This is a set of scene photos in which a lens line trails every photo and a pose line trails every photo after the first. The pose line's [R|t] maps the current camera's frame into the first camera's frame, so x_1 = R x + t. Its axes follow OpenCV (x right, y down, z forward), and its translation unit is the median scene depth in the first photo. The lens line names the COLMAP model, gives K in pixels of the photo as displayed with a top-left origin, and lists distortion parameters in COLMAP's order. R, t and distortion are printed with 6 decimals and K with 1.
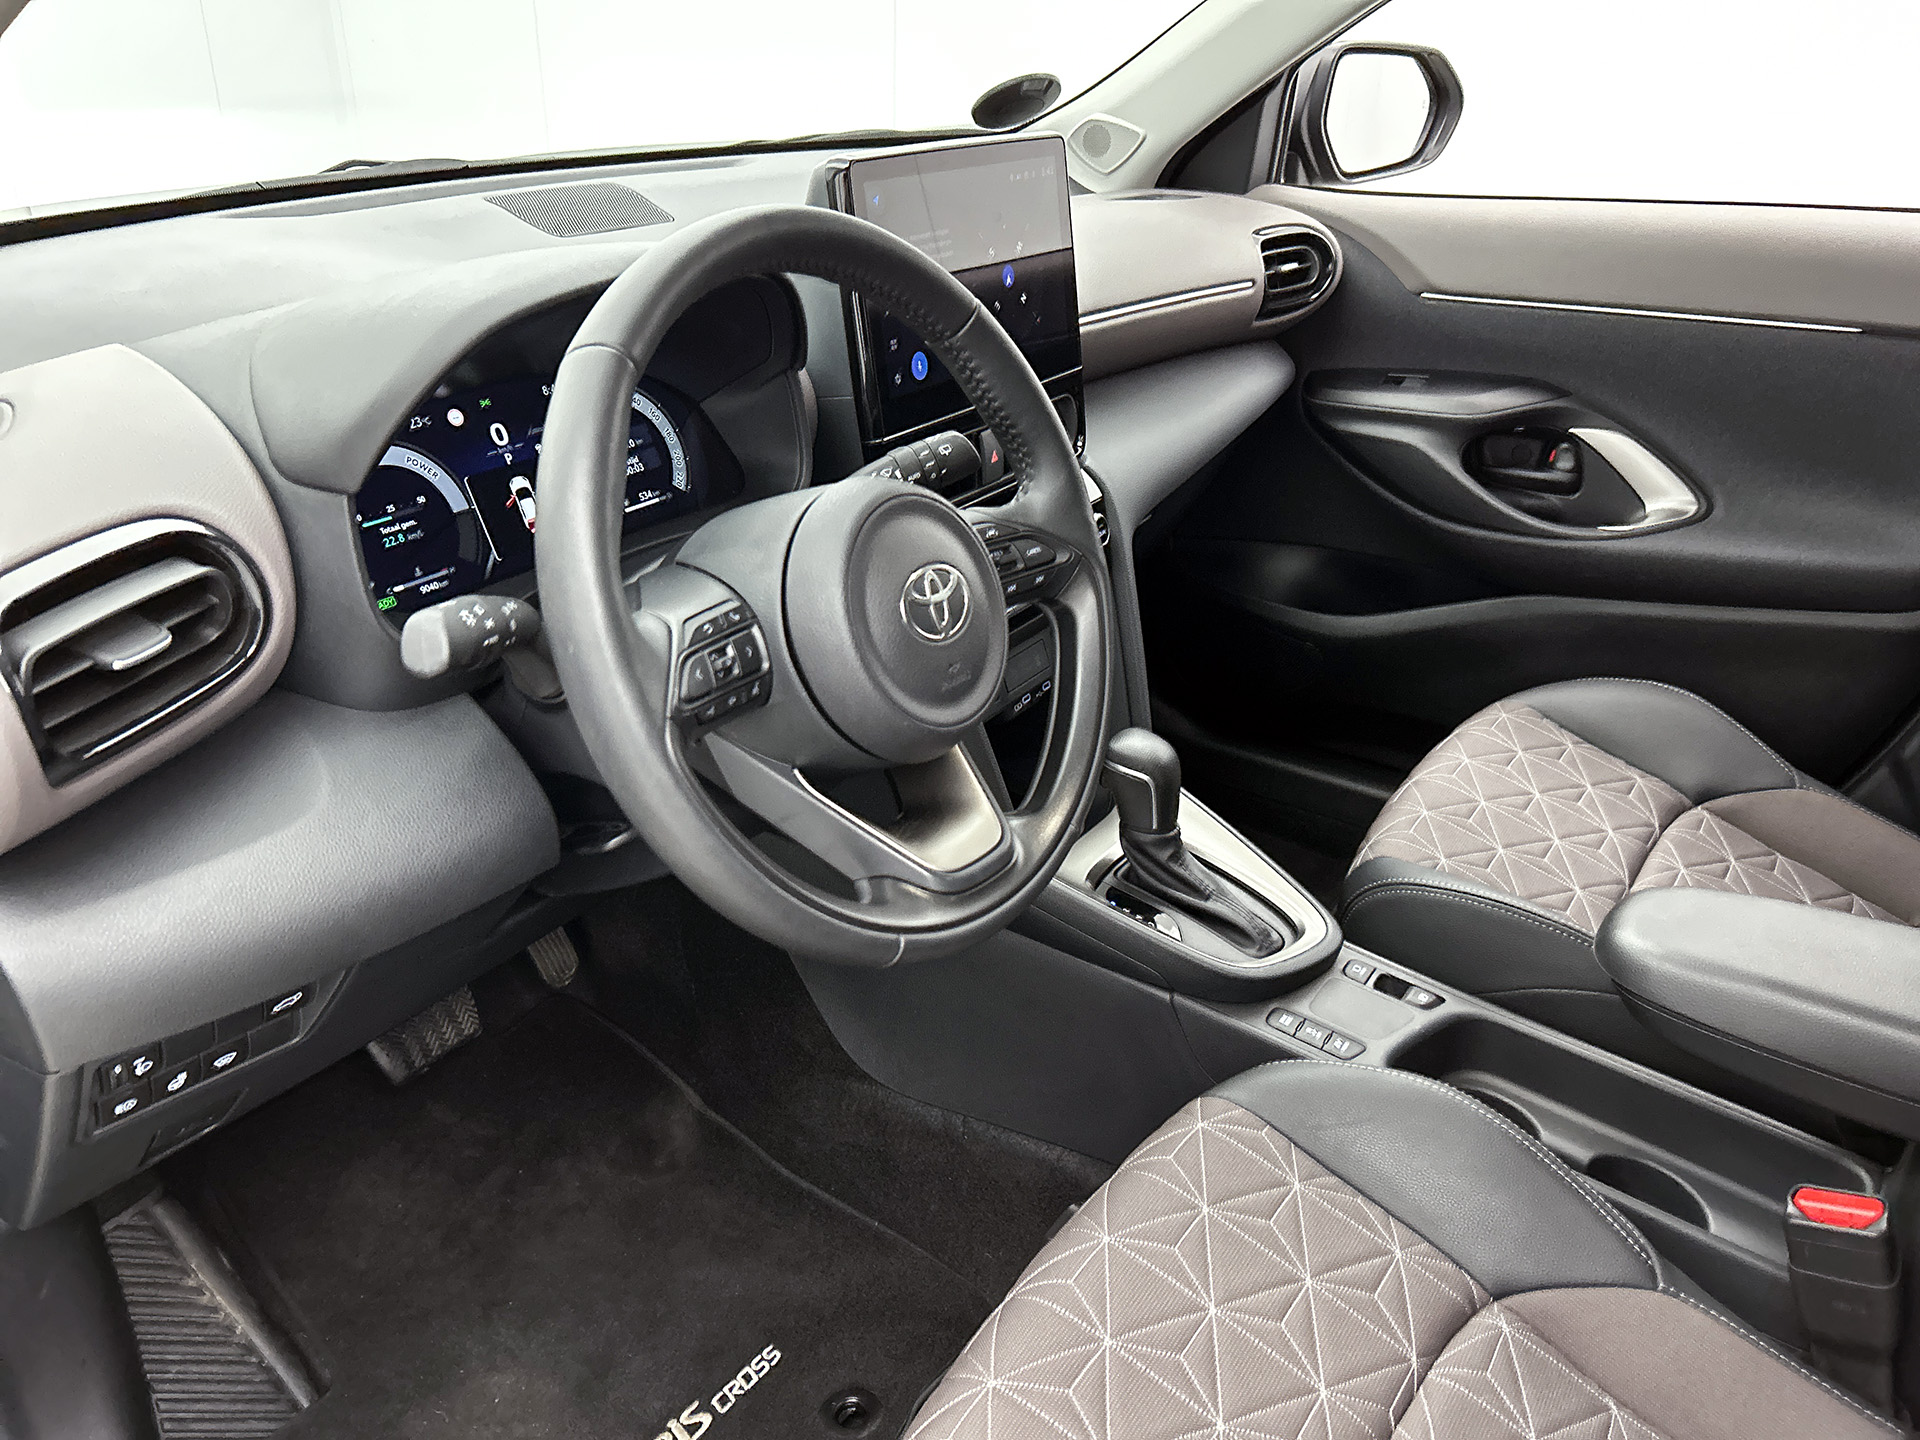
lens RADIAL K [[1464.2, 0, 960.0], [0, 1464.2, 720.0], [0, 0, 1]] dist [0.018998, 0.003293]
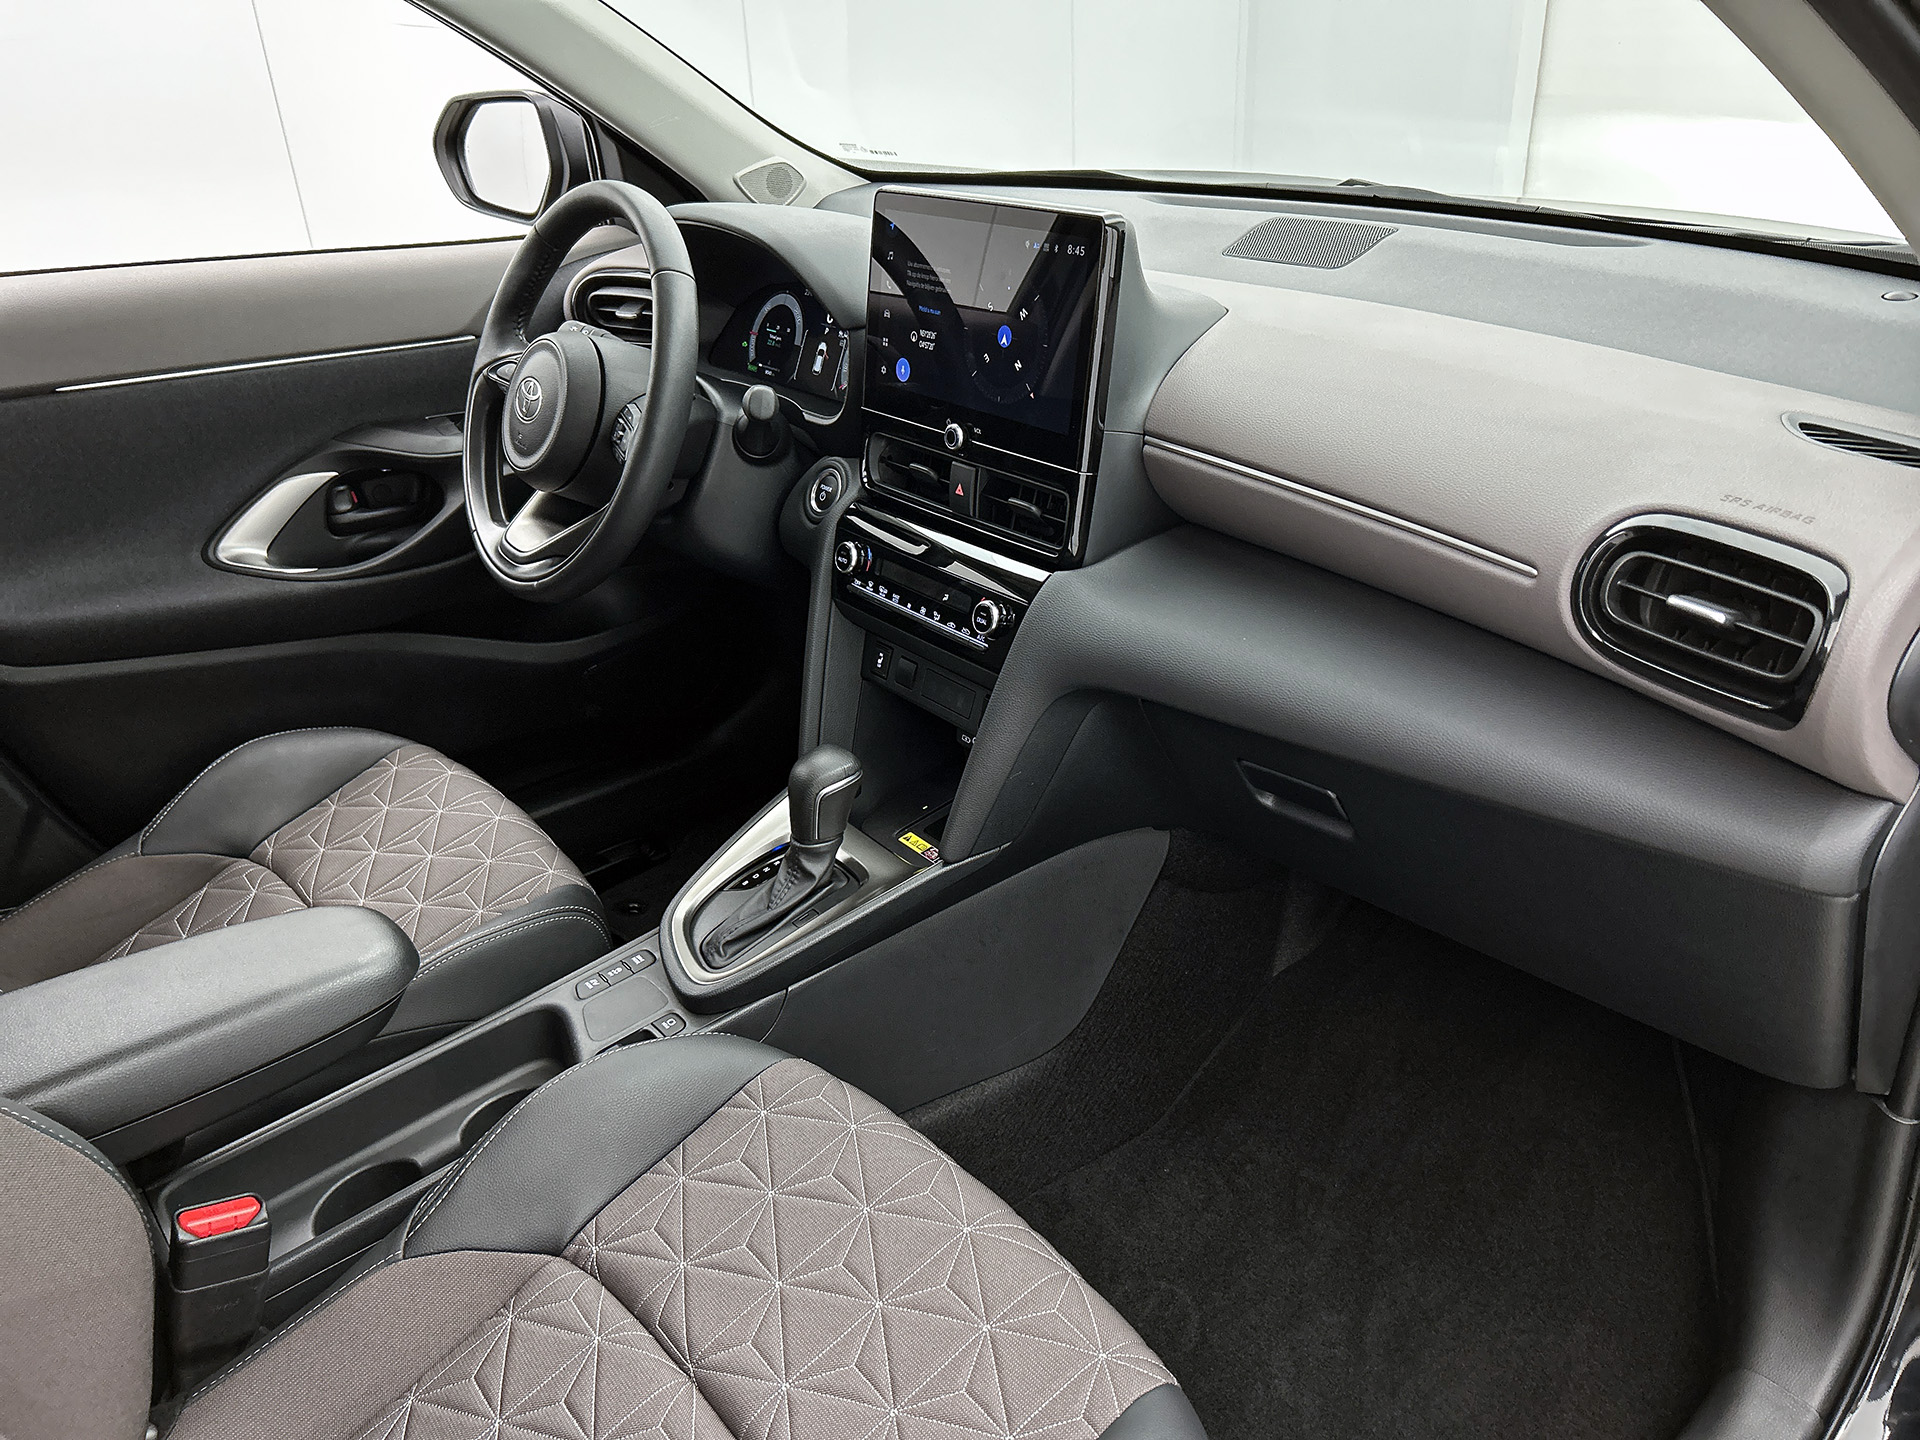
lens RADIAL K [[1464.2, 0, 960.0], [0, 1464.2, 720.0], [0, 0, 1]] dist [0.018998, 0.003293]
pose [[-0.301683, 0.412935, -0.859344, 1.282159], [-0.398598, 0.764160, 0.507129, -0.752864], [0.866087, 0.495525, -0.065939, 1.464154]]
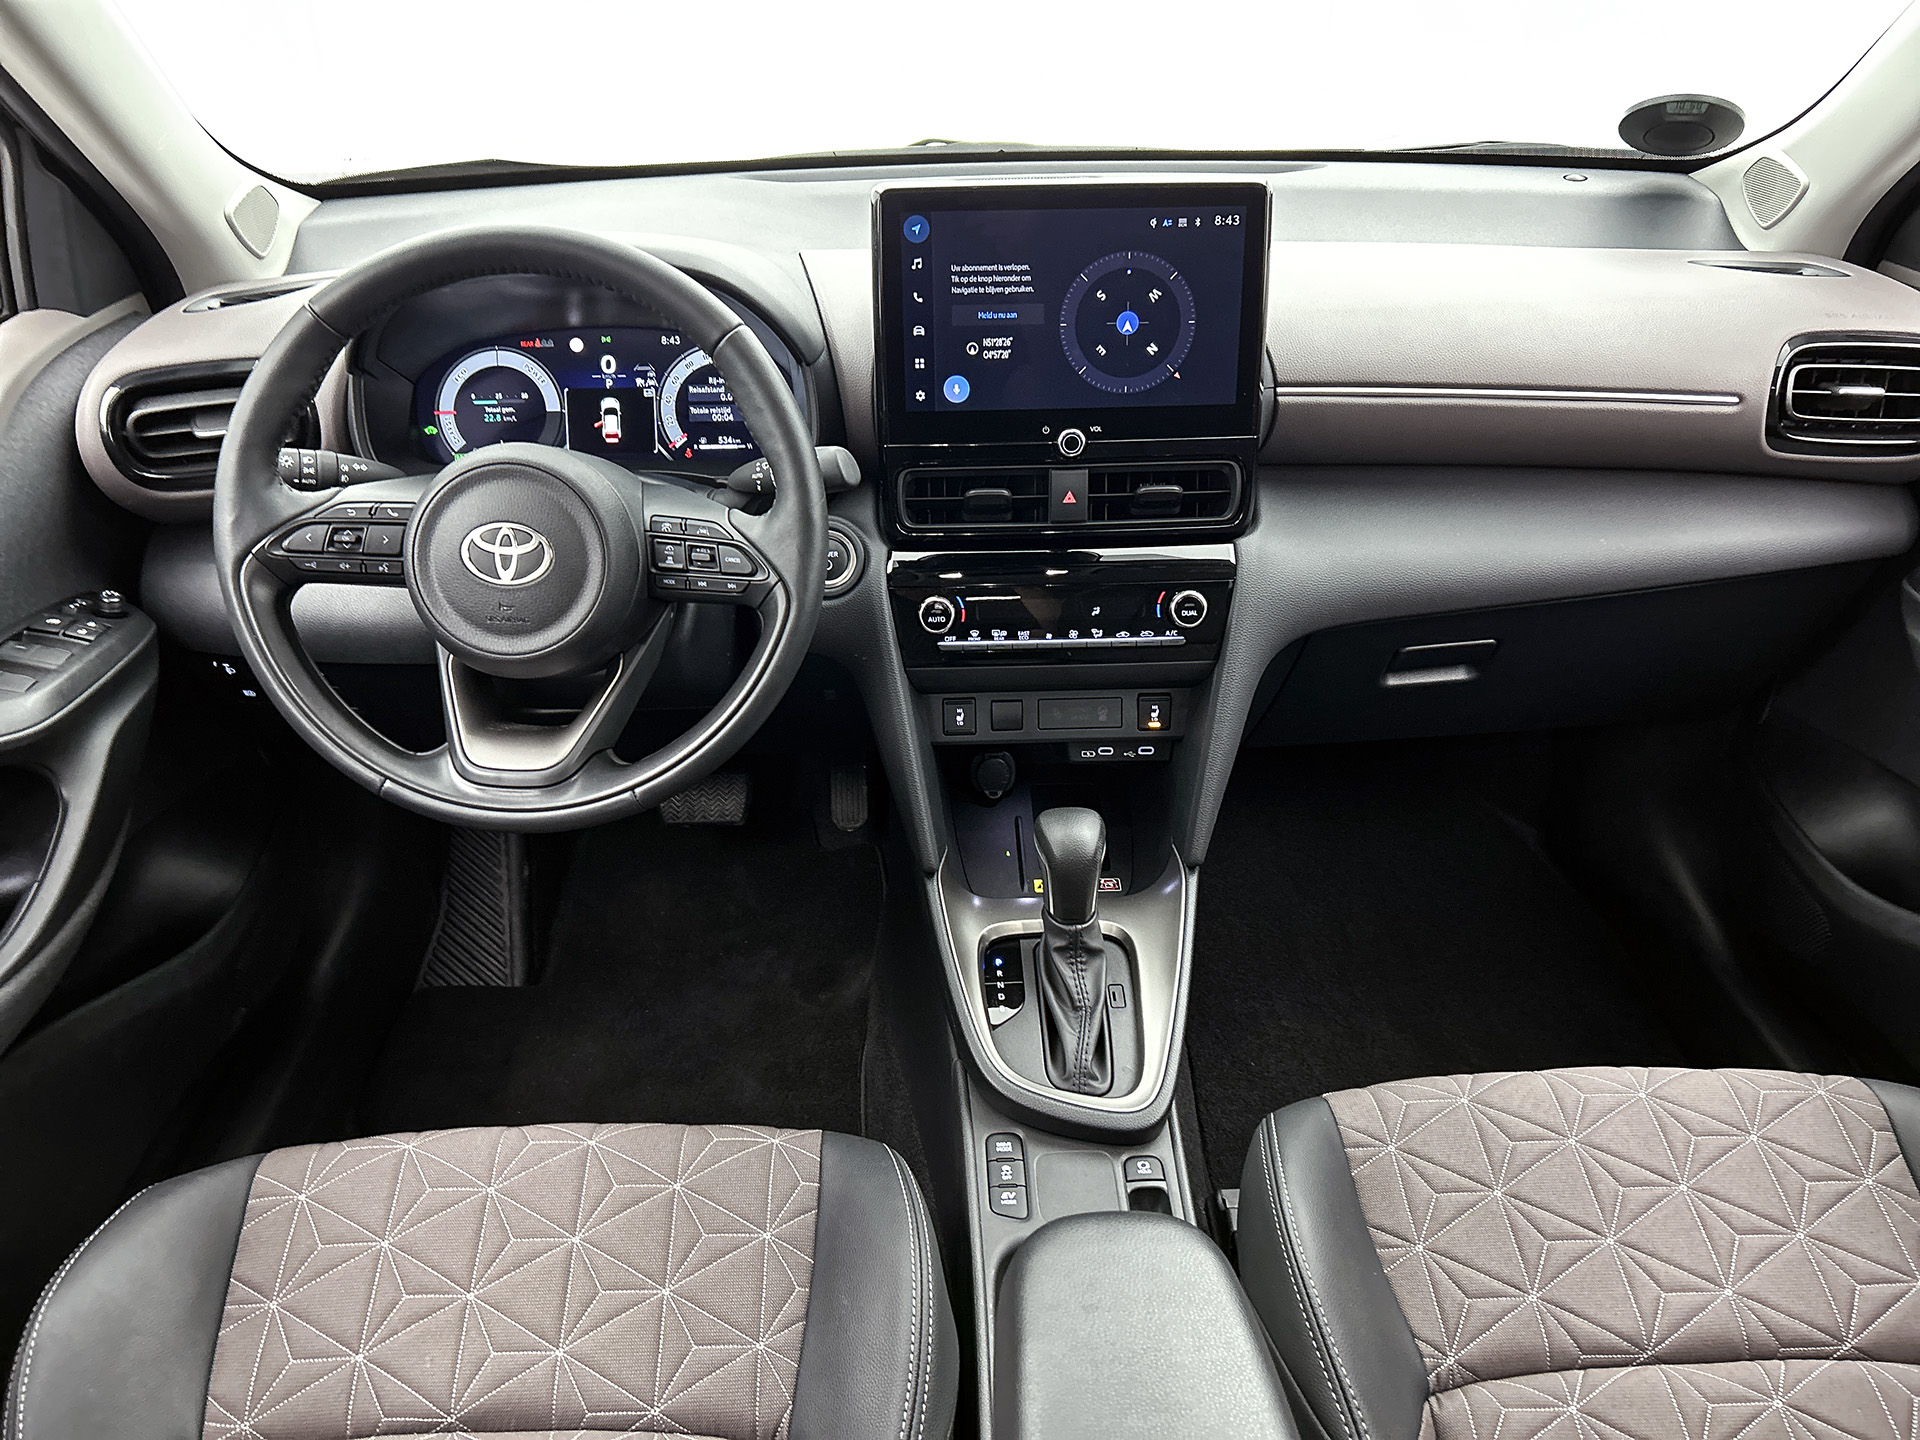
lens RADIAL K [[1473.3, 0, 947.0], [0, 1473.3, 708.0], [0, 0, 1]] dist [0.016906, -0.005853]
pose [[0.578296, 0.369819, -0.727192, 0.954945], [-0.340896, 0.919347, 0.196445, -0.274829], [0.741191, 0.134293, 0.657725, 0.383715]]
